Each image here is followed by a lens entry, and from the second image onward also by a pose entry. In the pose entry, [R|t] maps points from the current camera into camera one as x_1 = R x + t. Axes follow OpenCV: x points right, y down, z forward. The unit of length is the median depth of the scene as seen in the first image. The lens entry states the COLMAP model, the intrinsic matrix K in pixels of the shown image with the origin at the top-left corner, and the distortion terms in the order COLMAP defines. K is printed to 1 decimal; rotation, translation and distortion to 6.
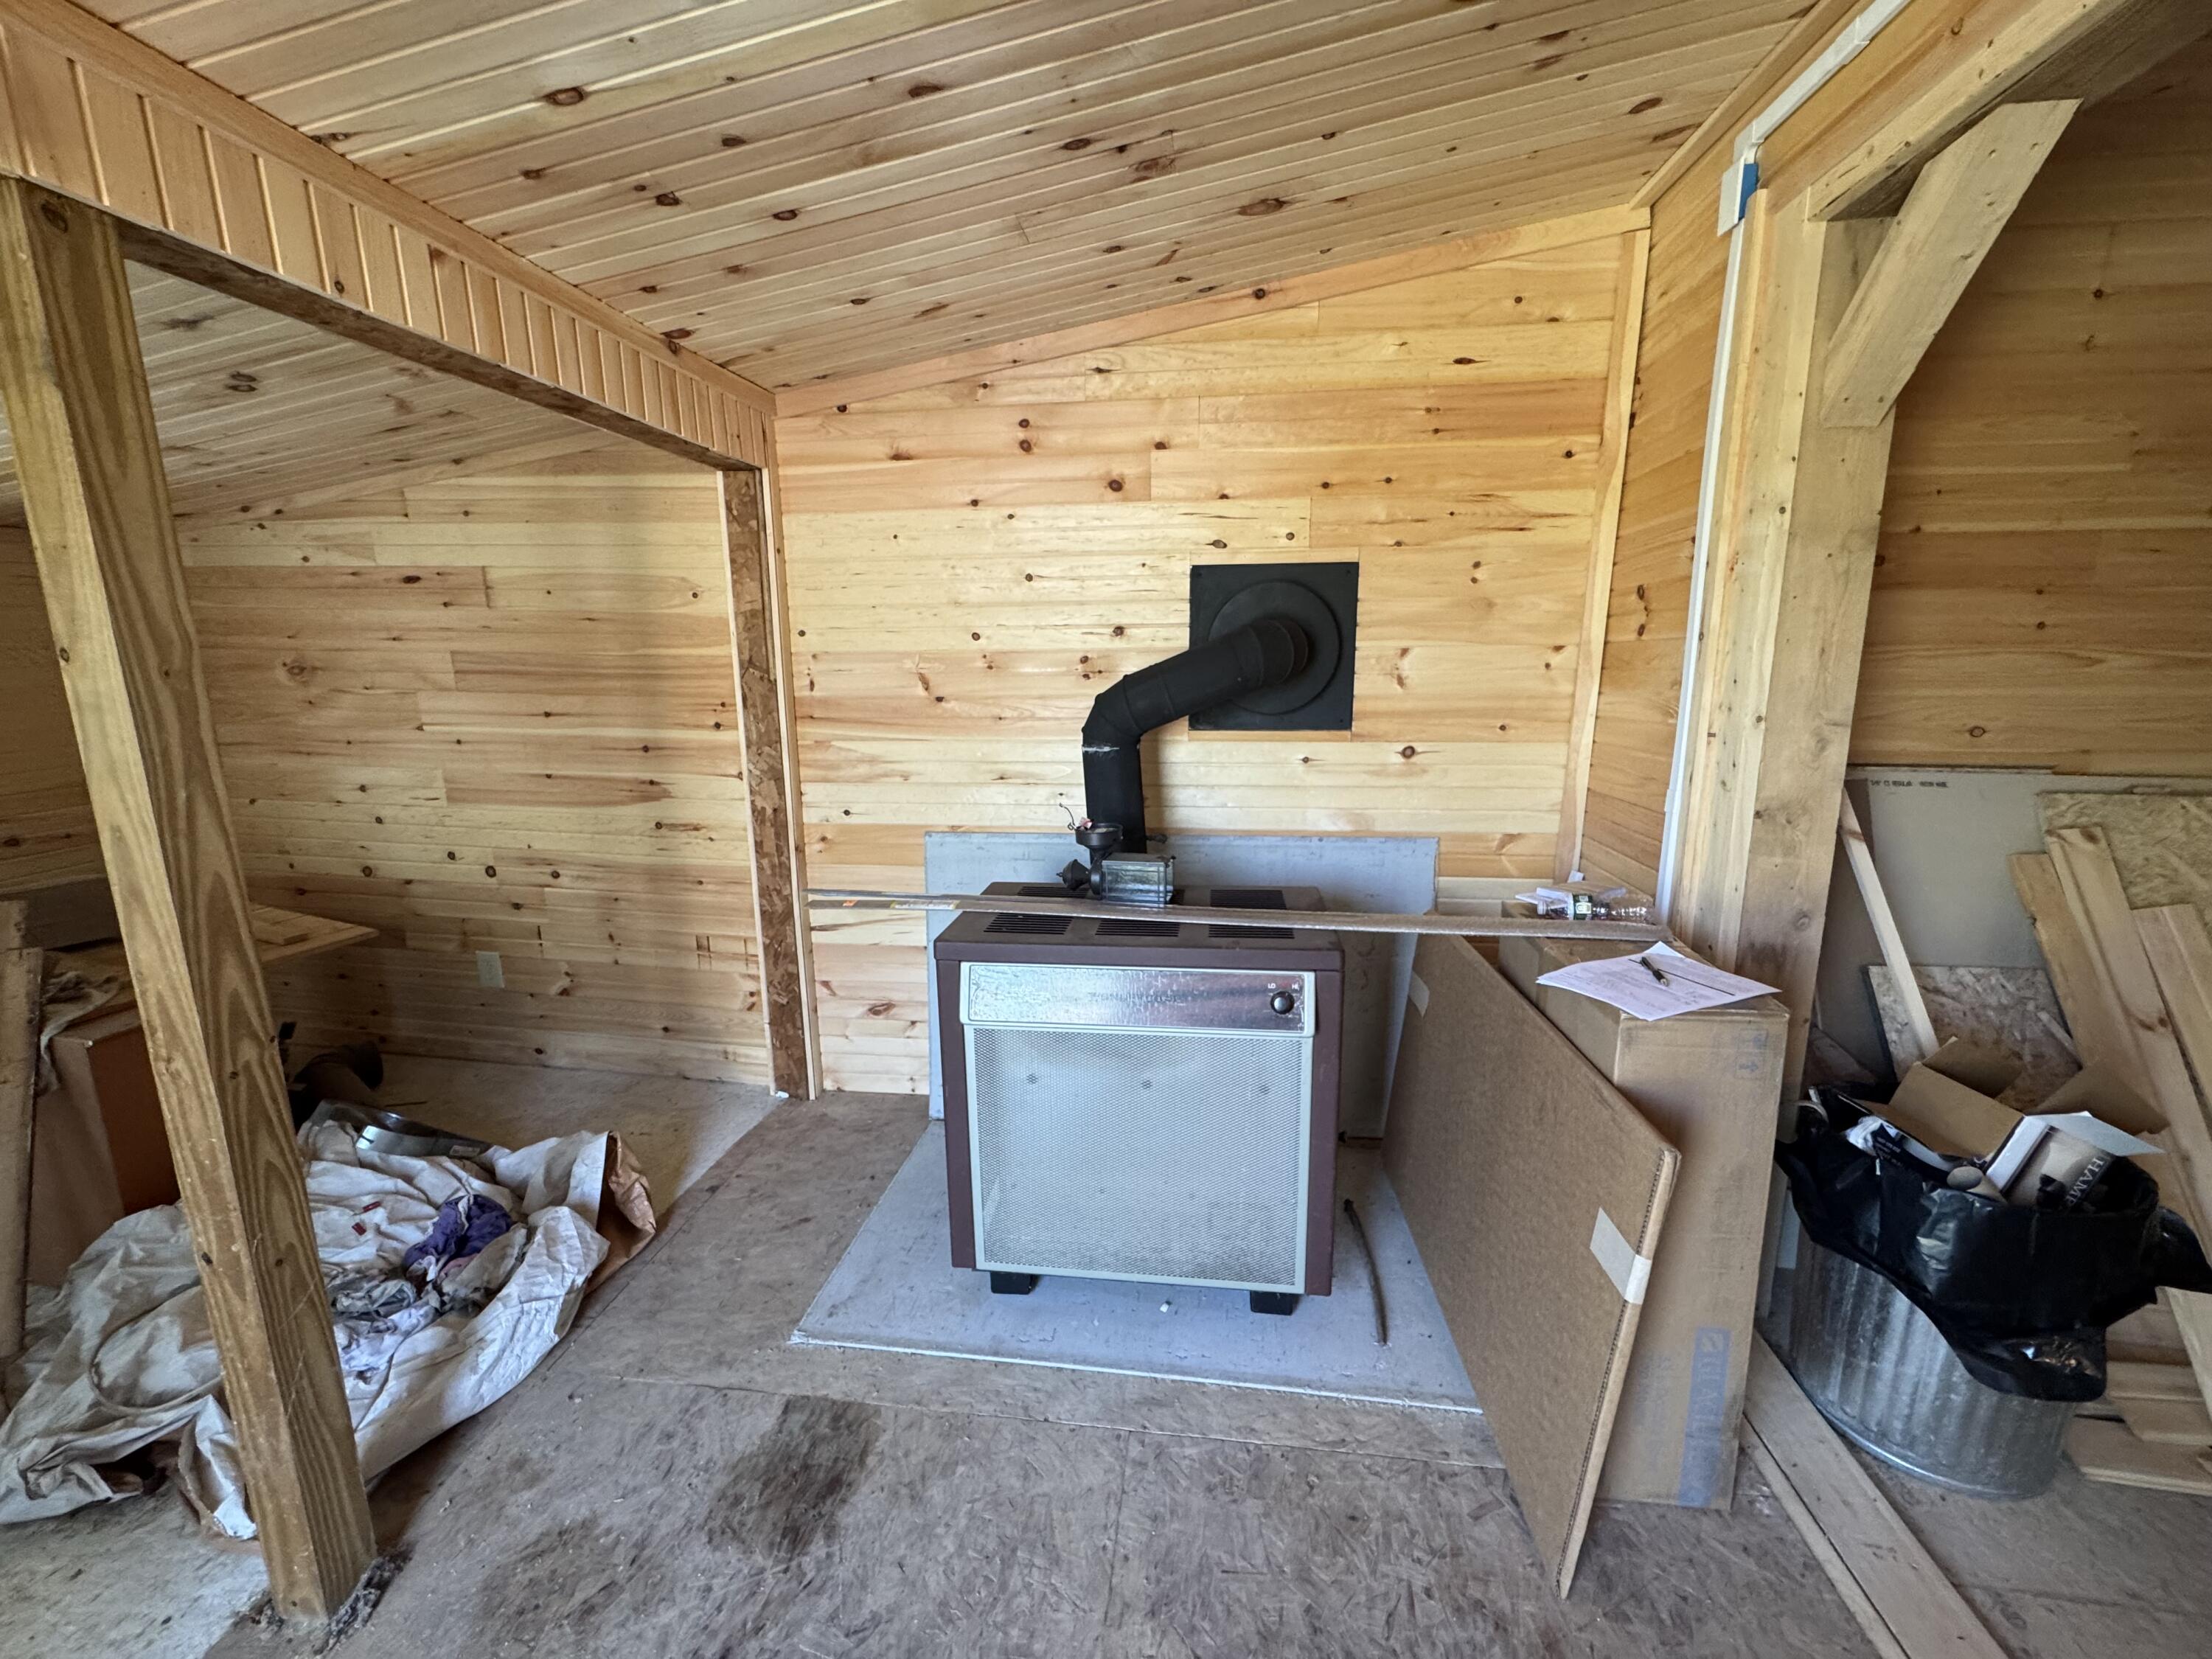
lens RADIAL K [[882.7, 0, 1106.1], [0, 882.7, 829.1], [0, 0, 1]] dist [-0.003171, 0.000081]
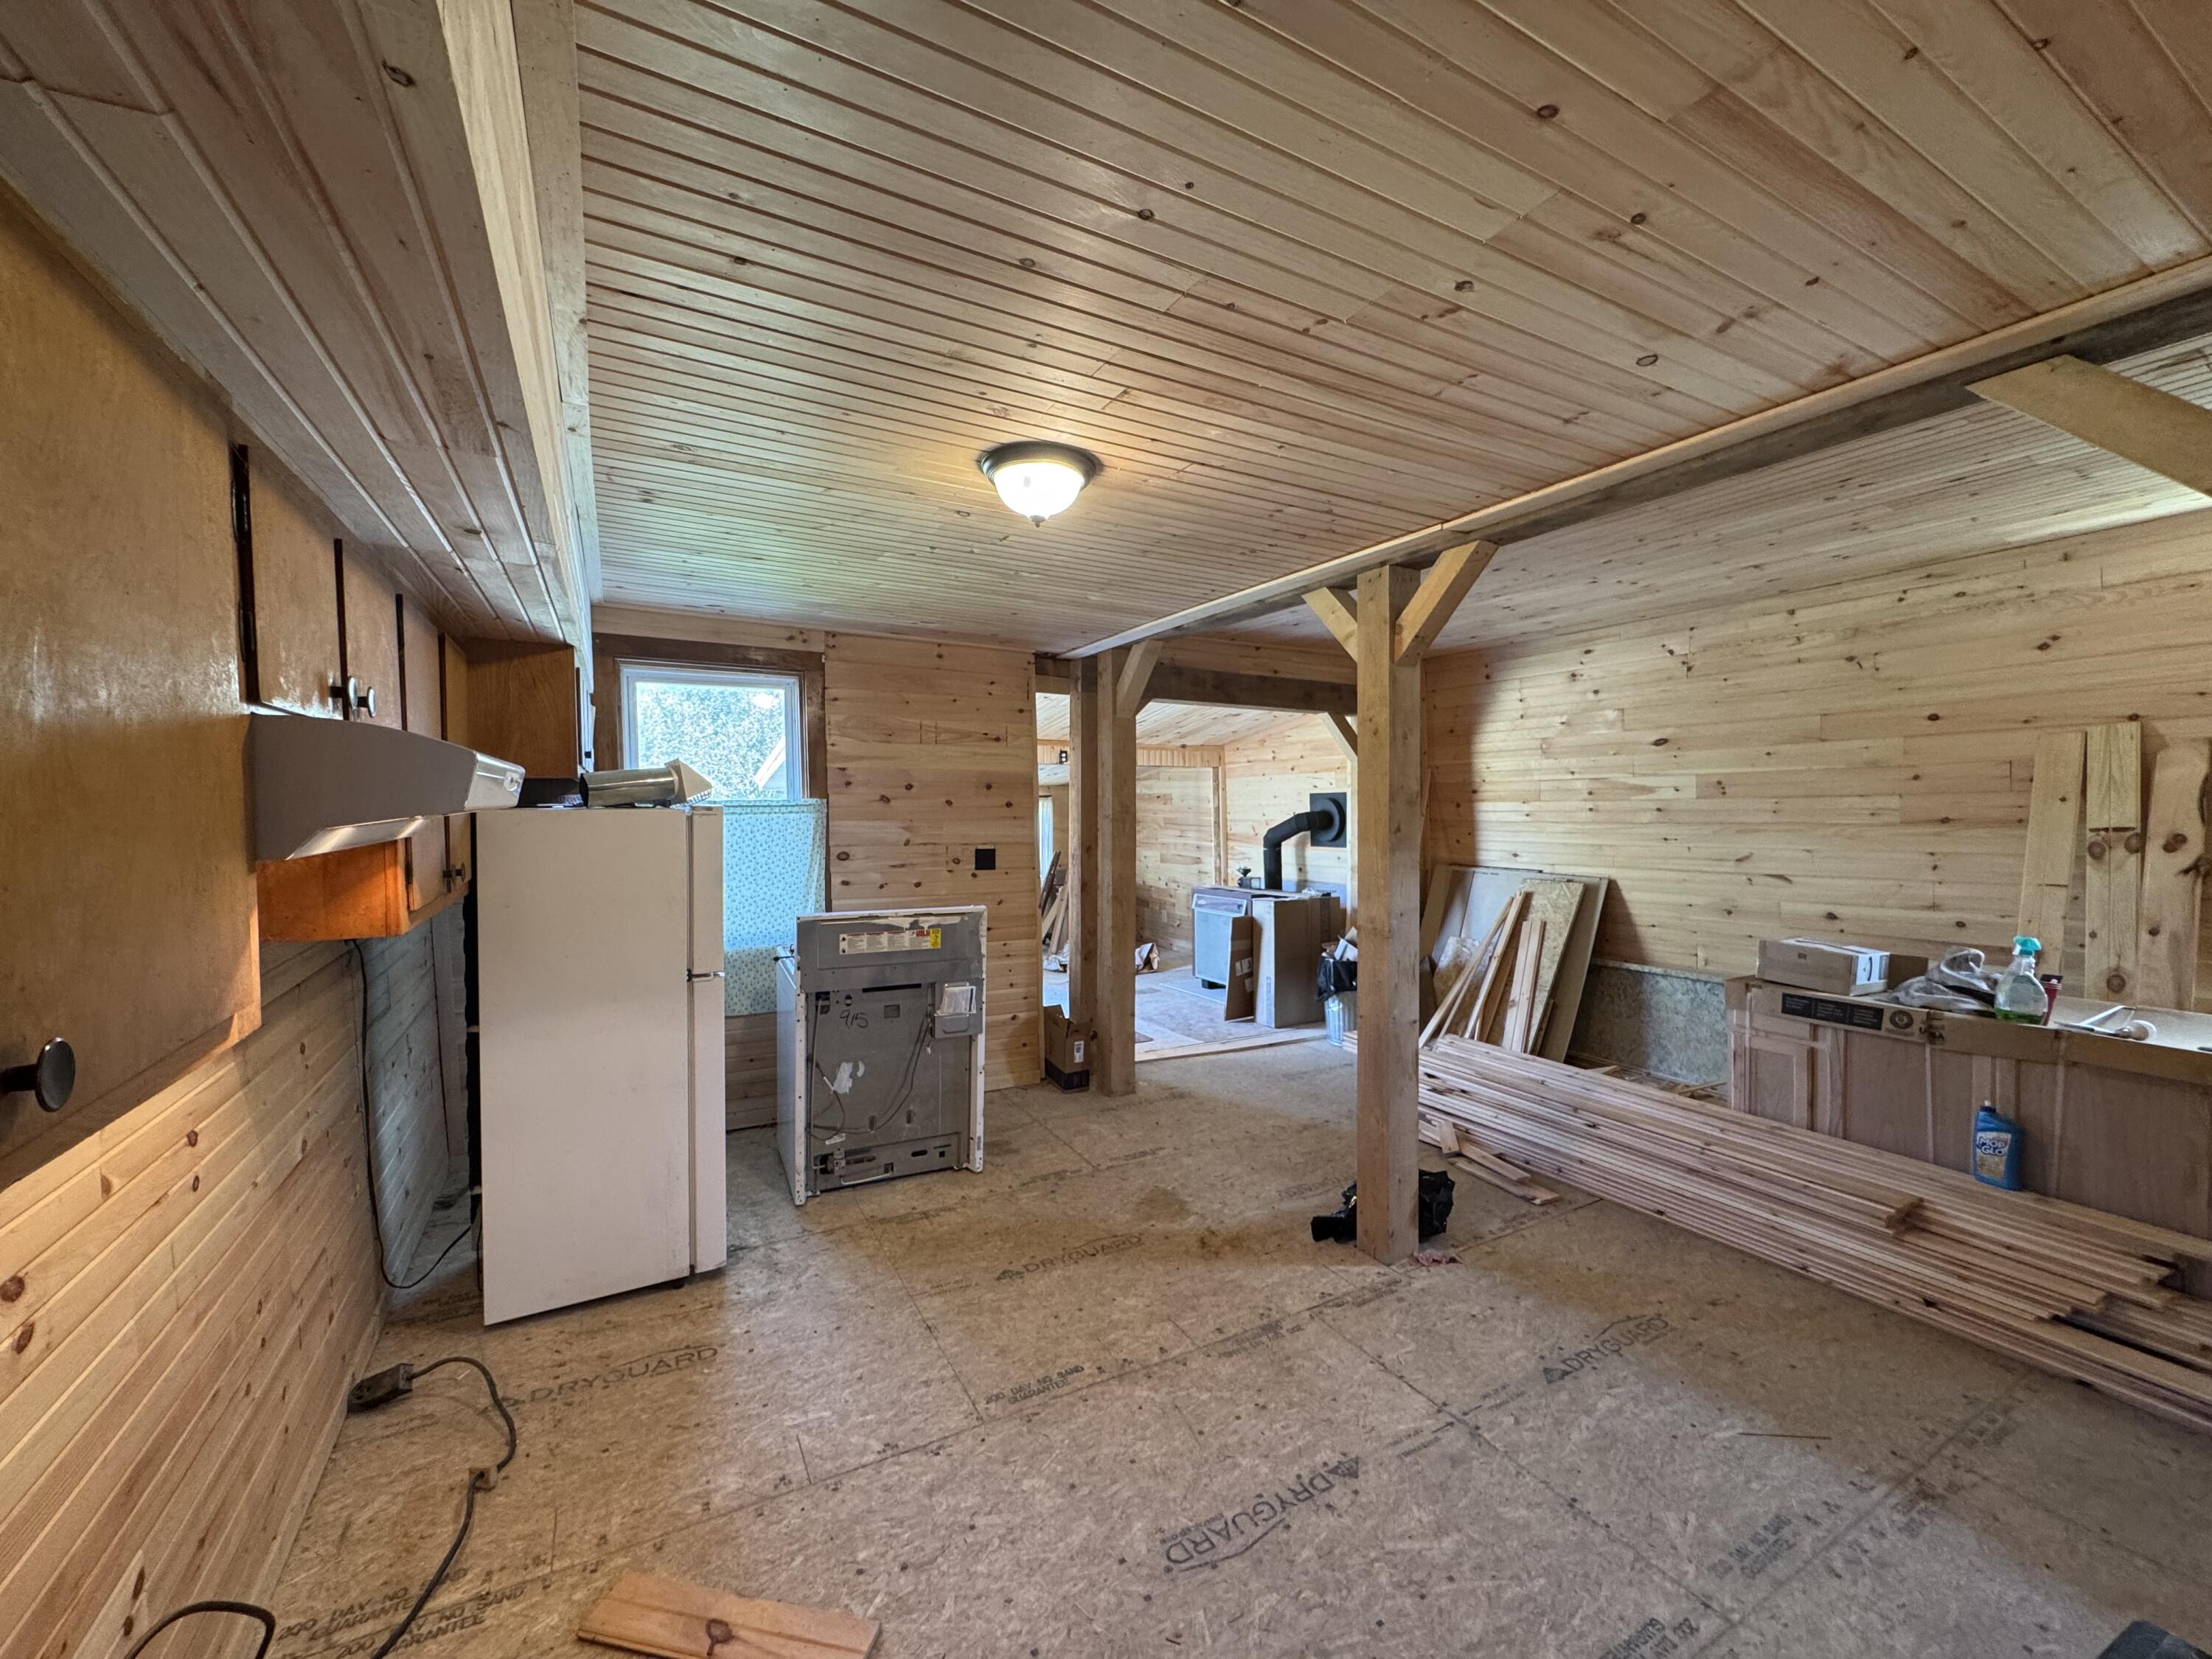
lens RADIAL K [[882.7, 0, 1103.1], [0, 882.7, 829.8], [0, 0, 1]] dist [-0.003171, 0.000081]
pose [[0.591648, 0.020729, -0.805930, 2.126696], [-0.154795, 0.983990, -0.088330, 0.208710], [0.791196, 0.177014, 0.585385, -1.336948]]
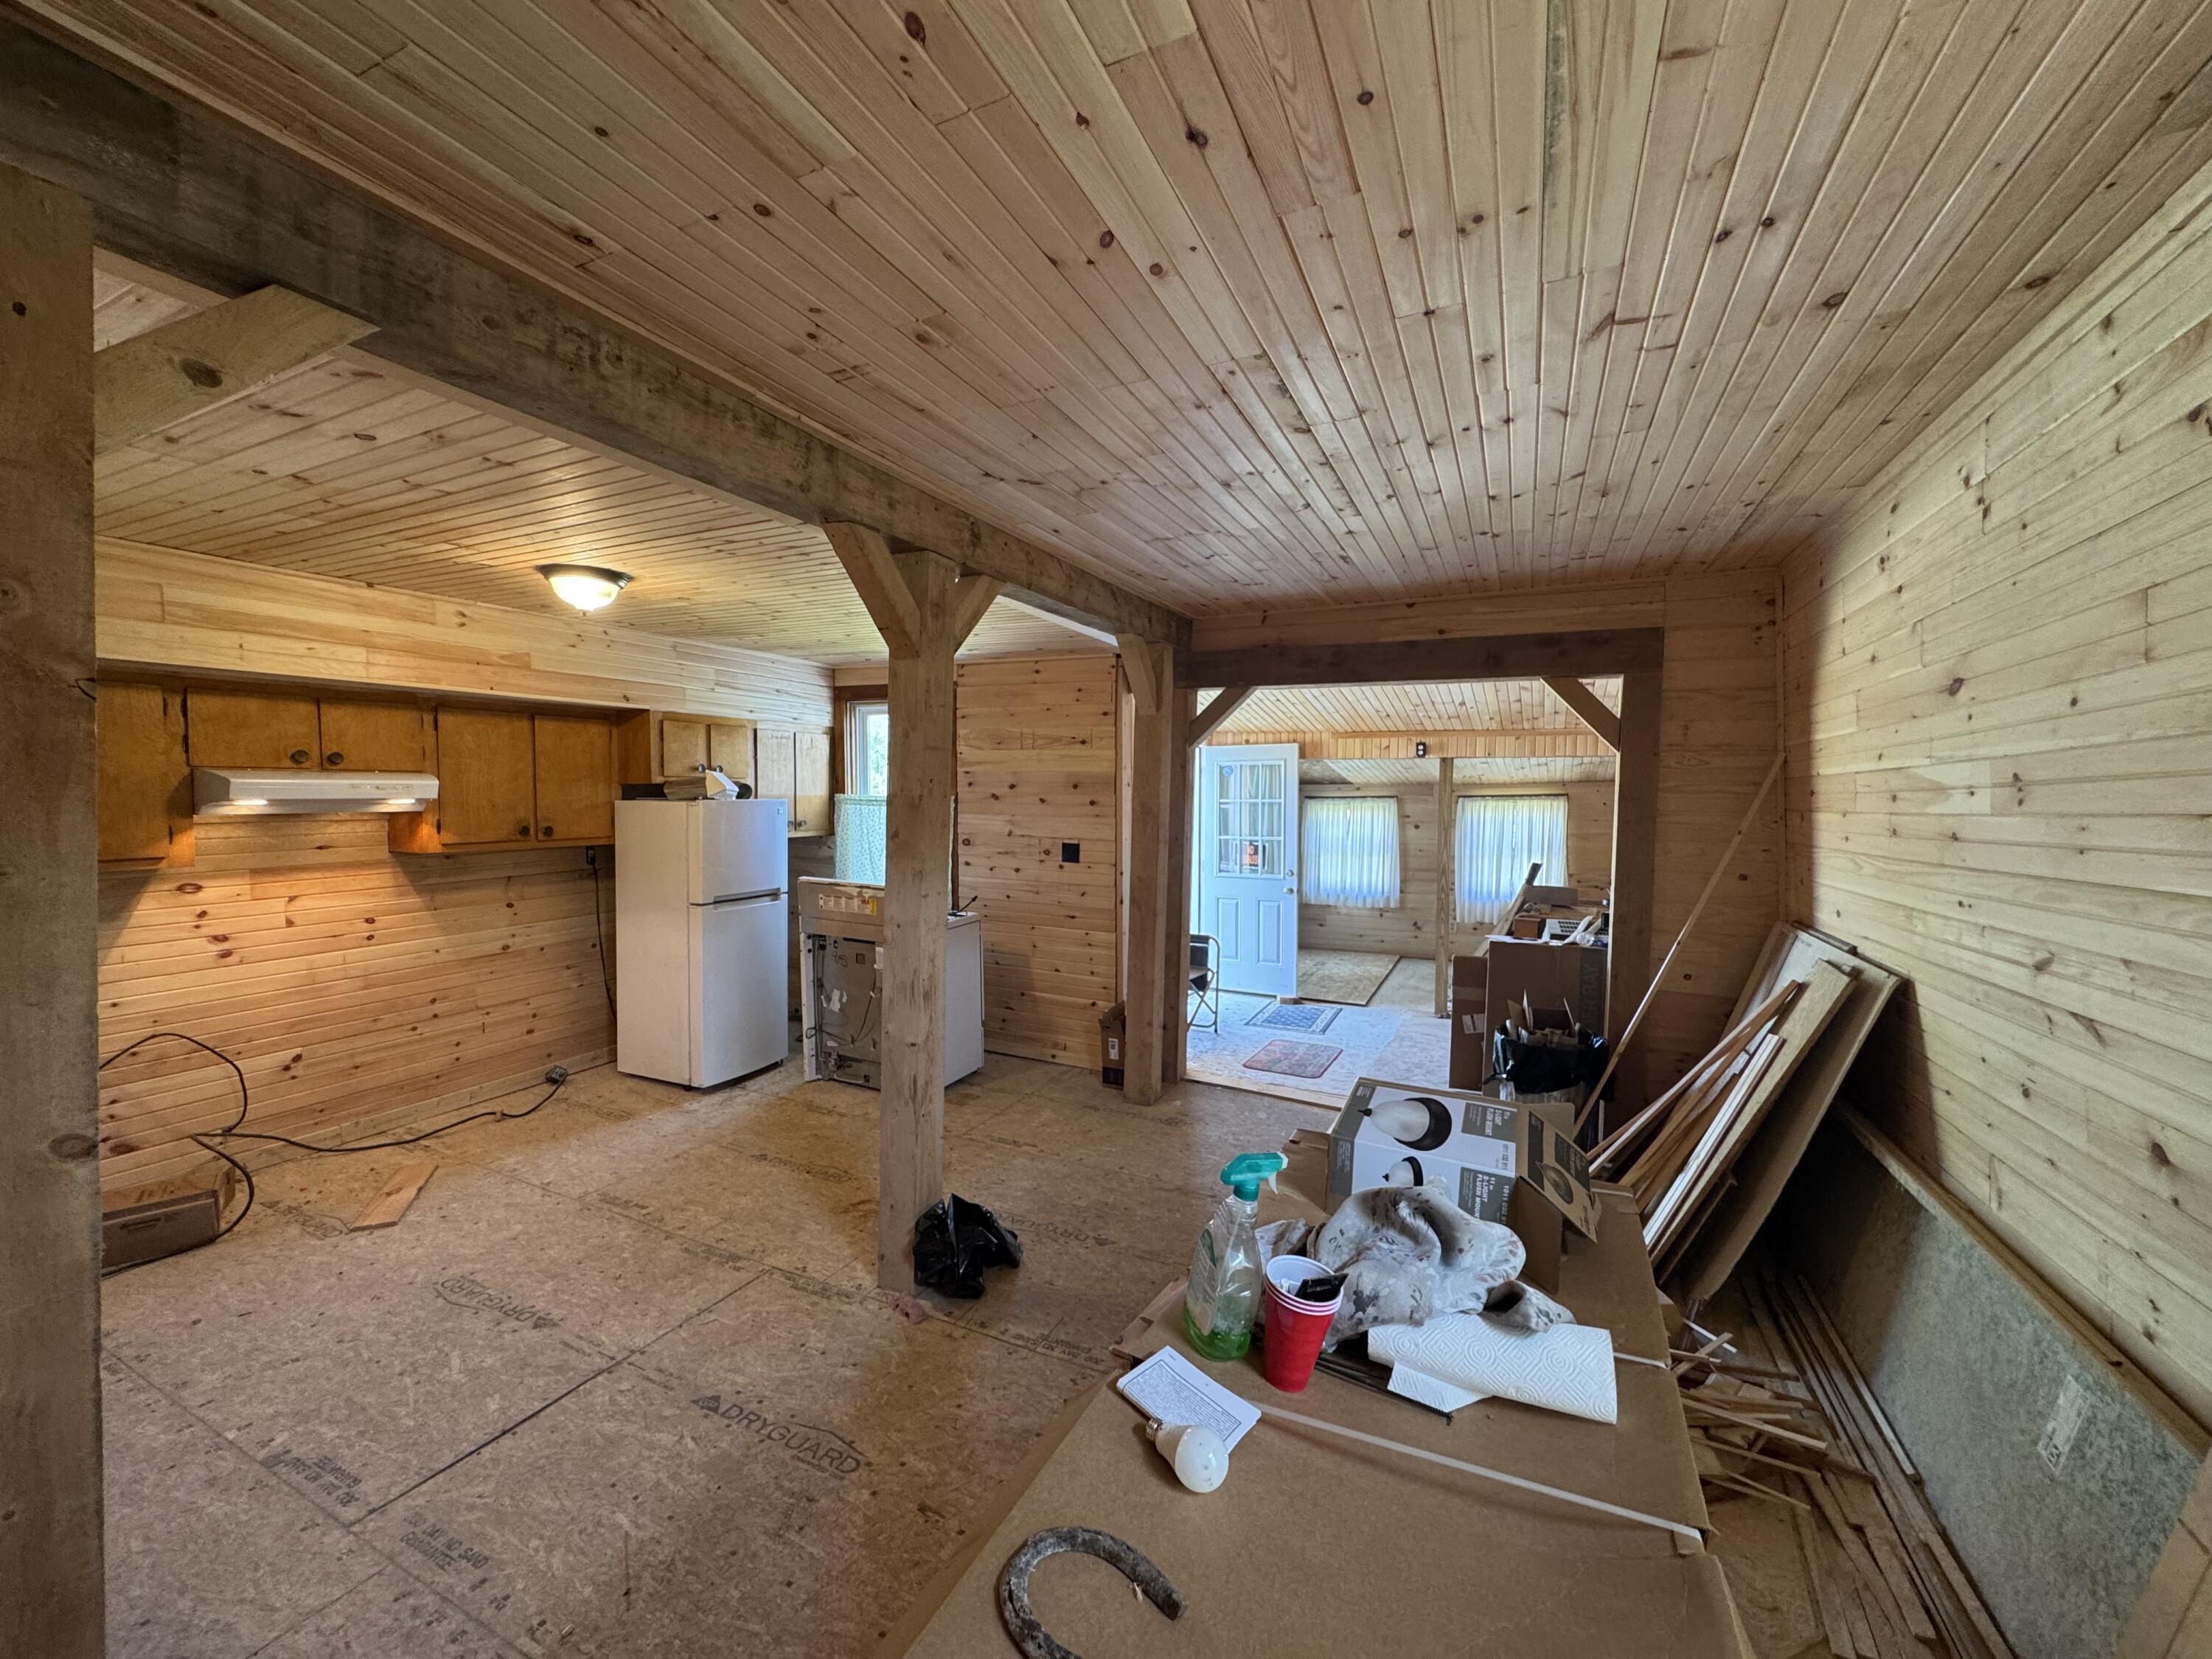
lens RADIAL K [[882.7, 0, 1103.9], [0, 882.7, 830.6], [0, 0, 1]] dist [-0.003171, 0.000081]
pose [[-0.316904, 0.033905, -0.947851, 2.386721], [-0.195684, 0.975522, 0.100320, -0.135867], [0.928052, 0.217271, -0.302512, 0.295002]]
